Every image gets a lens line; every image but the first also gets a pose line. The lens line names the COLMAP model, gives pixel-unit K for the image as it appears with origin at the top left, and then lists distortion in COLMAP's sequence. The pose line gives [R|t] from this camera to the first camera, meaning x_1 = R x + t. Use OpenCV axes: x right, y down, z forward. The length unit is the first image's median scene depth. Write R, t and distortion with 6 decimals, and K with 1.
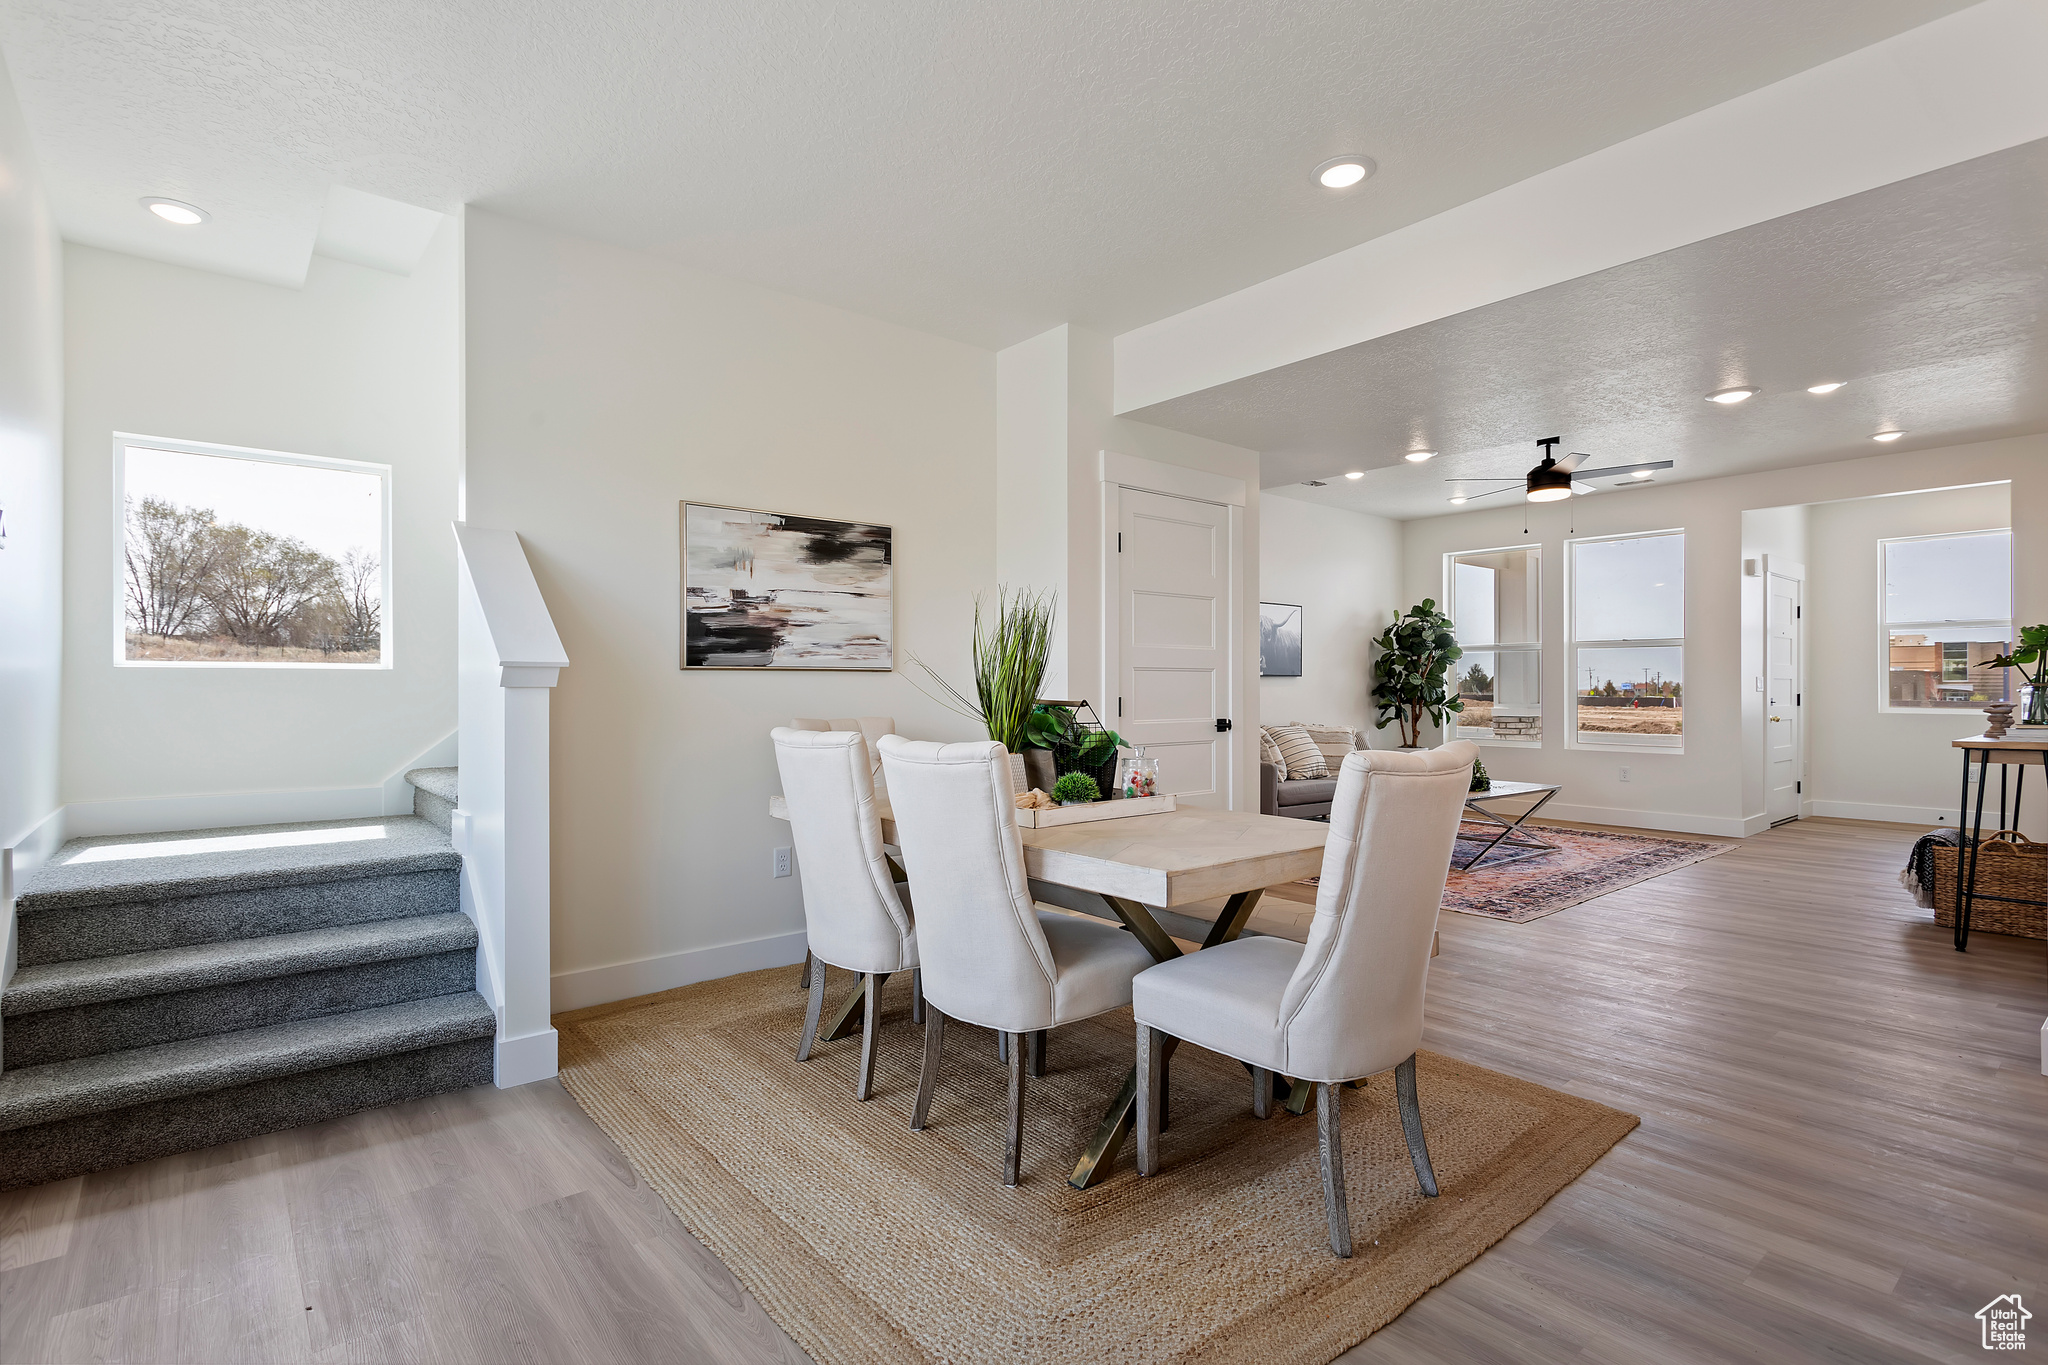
lens RADIAL K [[982.5, 0, 1017.1], [0, 982.5, 689.2], [0, 0, 1]] dist [0.001361, 0.002245]
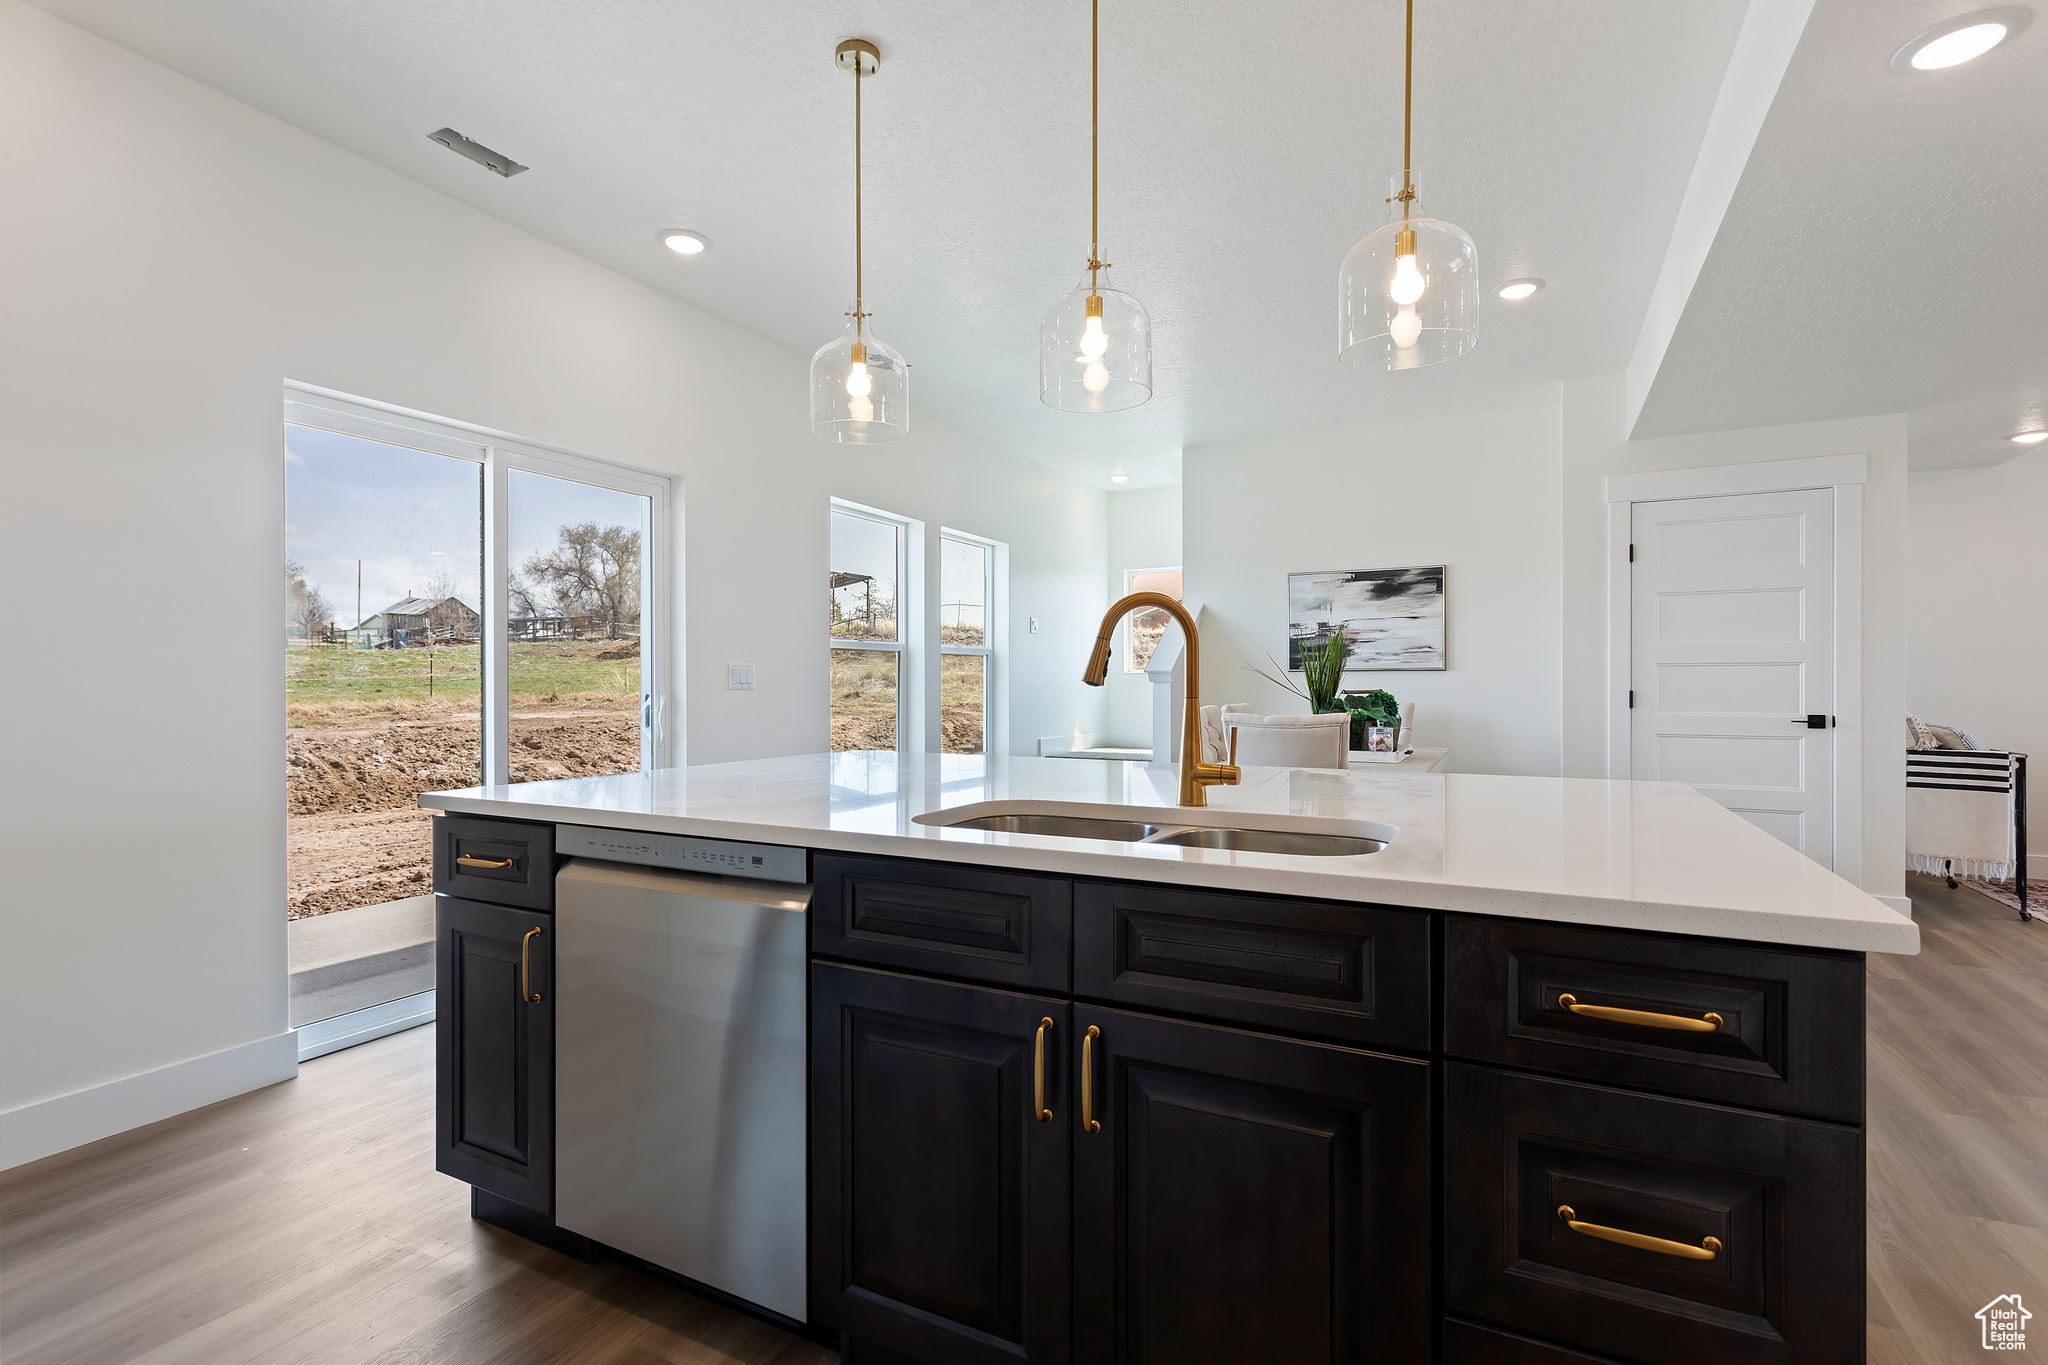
lens RADIAL K [[982.5, 0, 1013.6], [0, 982.5, 680.6], [0, 0, 1]] dist [0.001361, 0.002245]
pose [[0.382059, -0.002999, -0.924133, 0.978885], [-0.000783, 0.999993, -0.003569, 0.001755], [0.924138, 0.002087, 0.382054, -0.093286]]
